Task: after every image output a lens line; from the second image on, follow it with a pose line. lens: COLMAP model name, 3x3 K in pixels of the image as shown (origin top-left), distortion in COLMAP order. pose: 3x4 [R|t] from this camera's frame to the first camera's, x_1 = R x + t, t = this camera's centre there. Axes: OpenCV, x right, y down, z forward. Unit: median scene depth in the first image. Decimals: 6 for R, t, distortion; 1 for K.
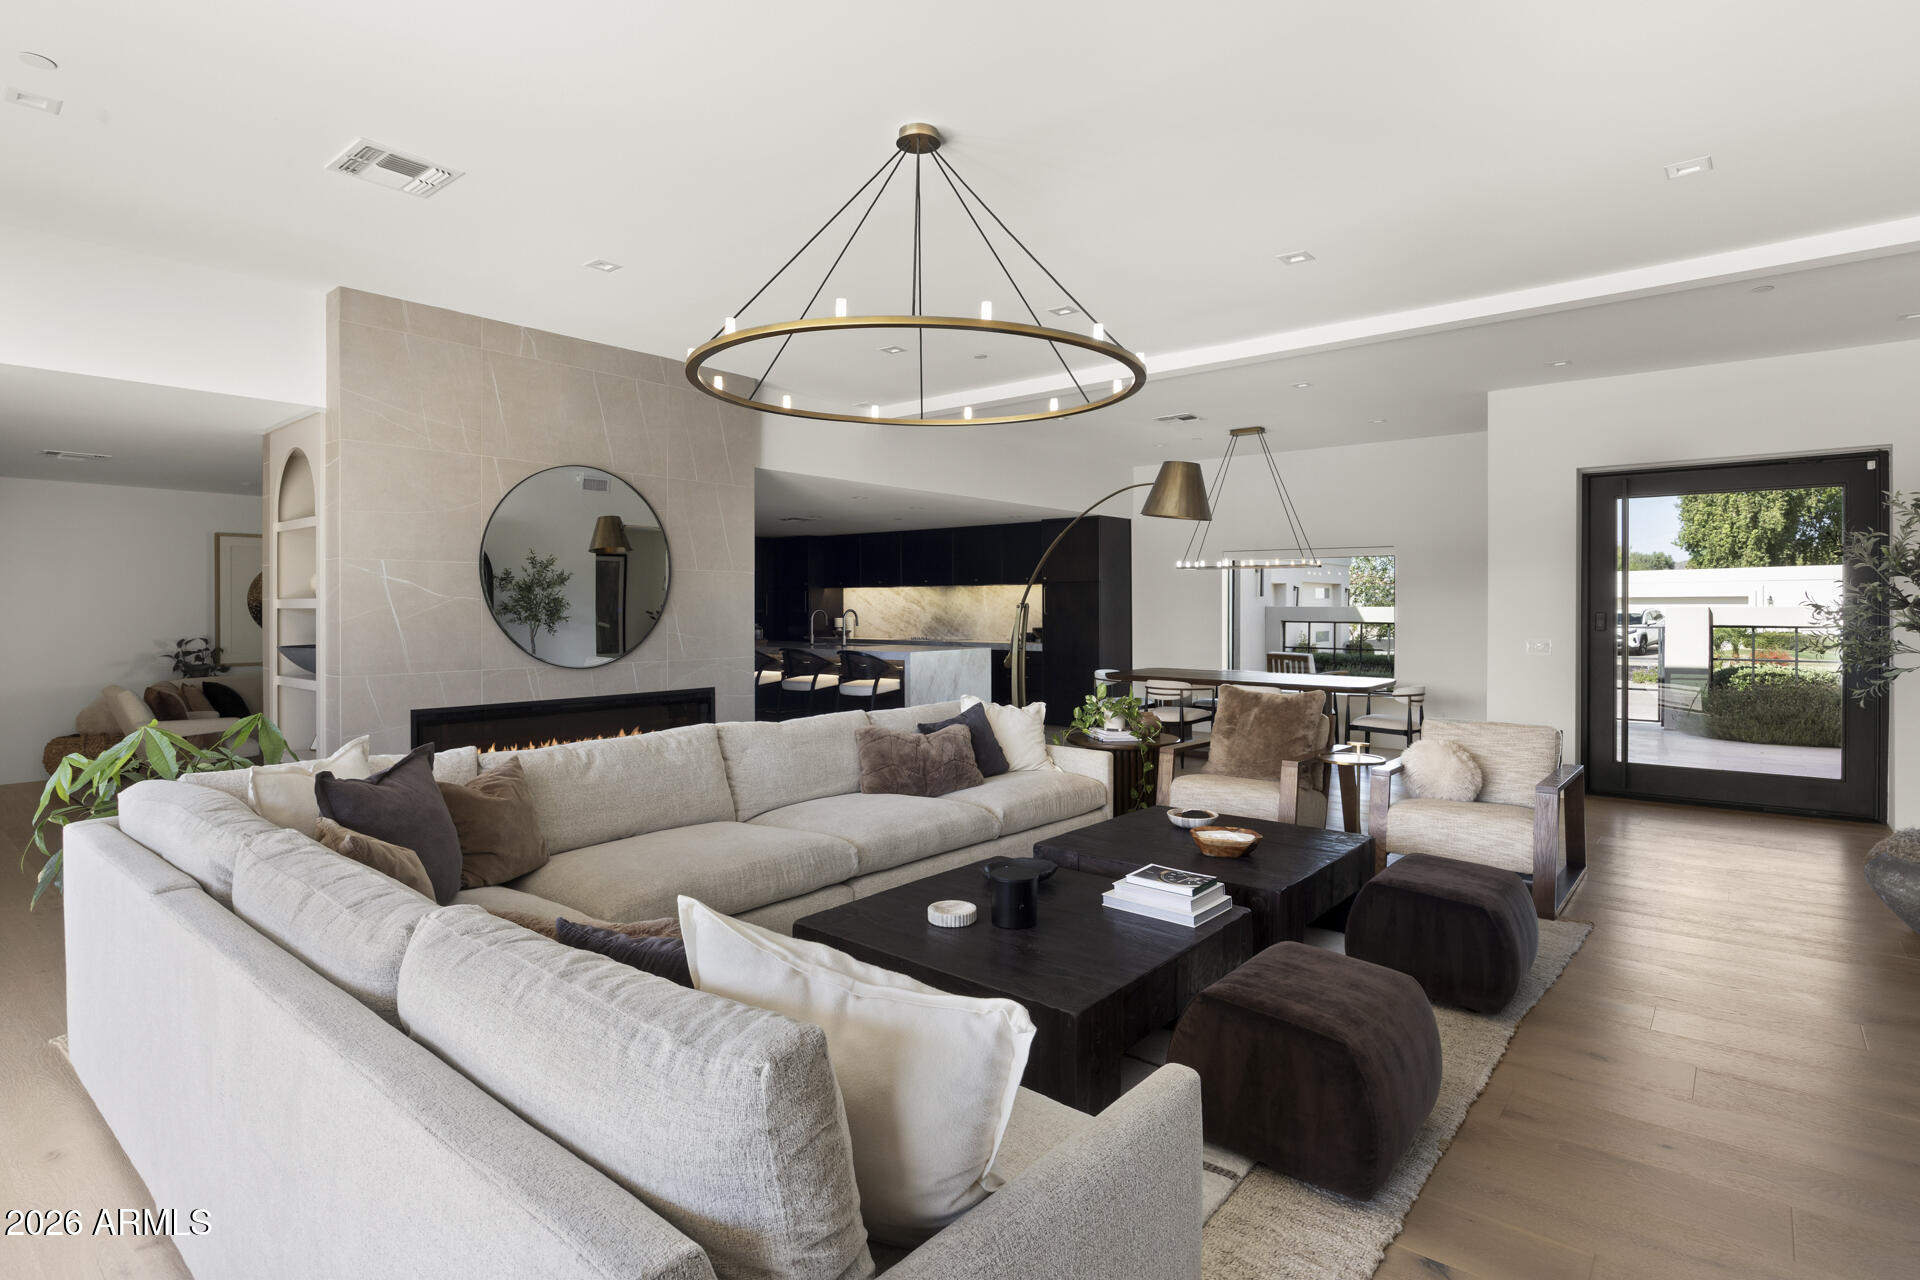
lens RADIAL K [[972.6, 0, 964.3], [0, 972.6, 605.3], [0, 0, 1]] dist [-0.000365, -0.000004]
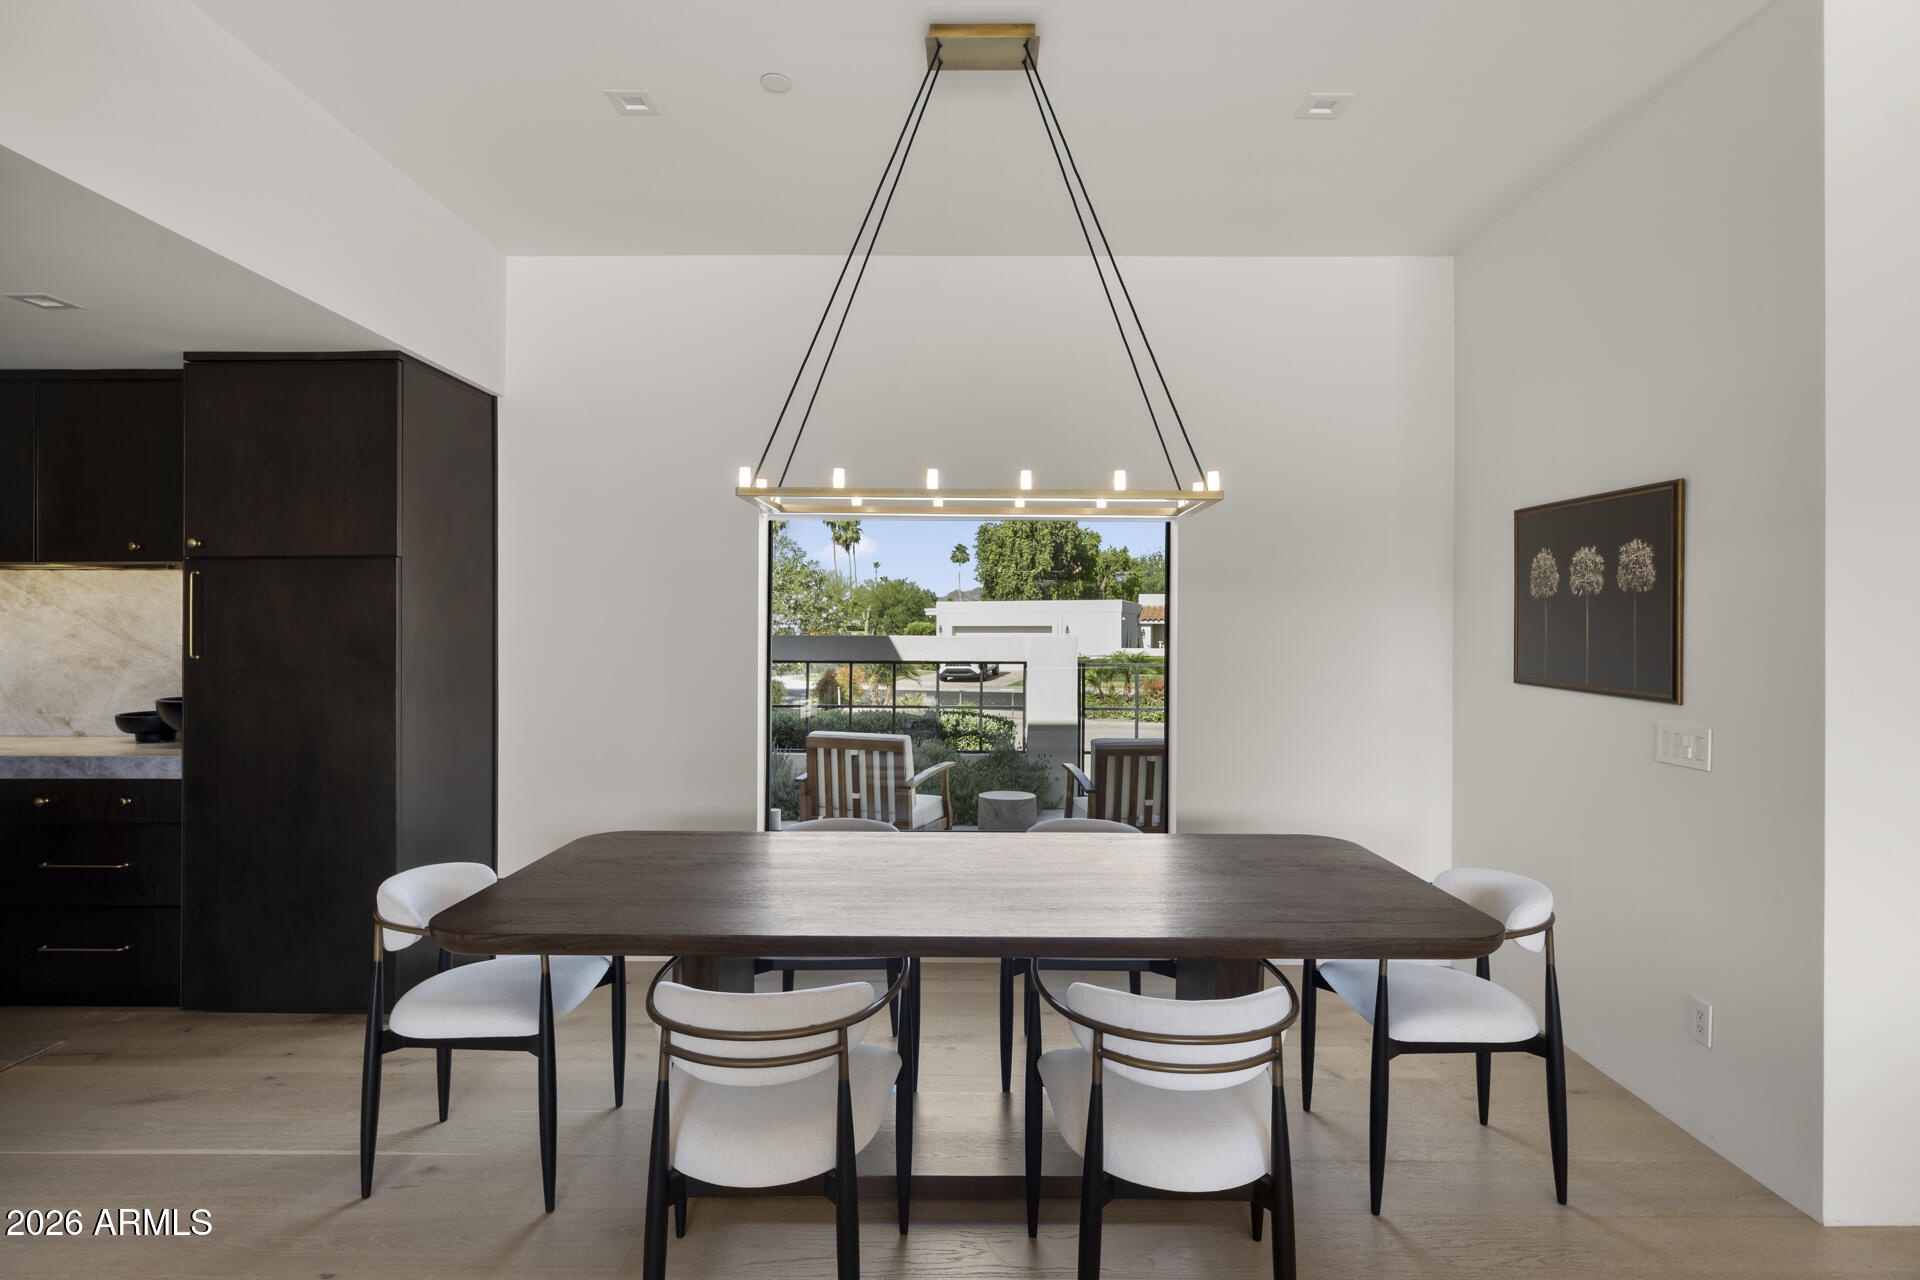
lens RADIAL K [[935.5, 0, 966.2], [0, 935.5, 630.9], [0, 0, 1]] dist [-0.004048, -0.000387]
pose [[0.767586, 0.005914, 0.640919, 0.081549], [-0.005701, 0.999981, -0.002399, -0.000869], [-0.640921, -0.001812, 0.767605, 0.614304]]
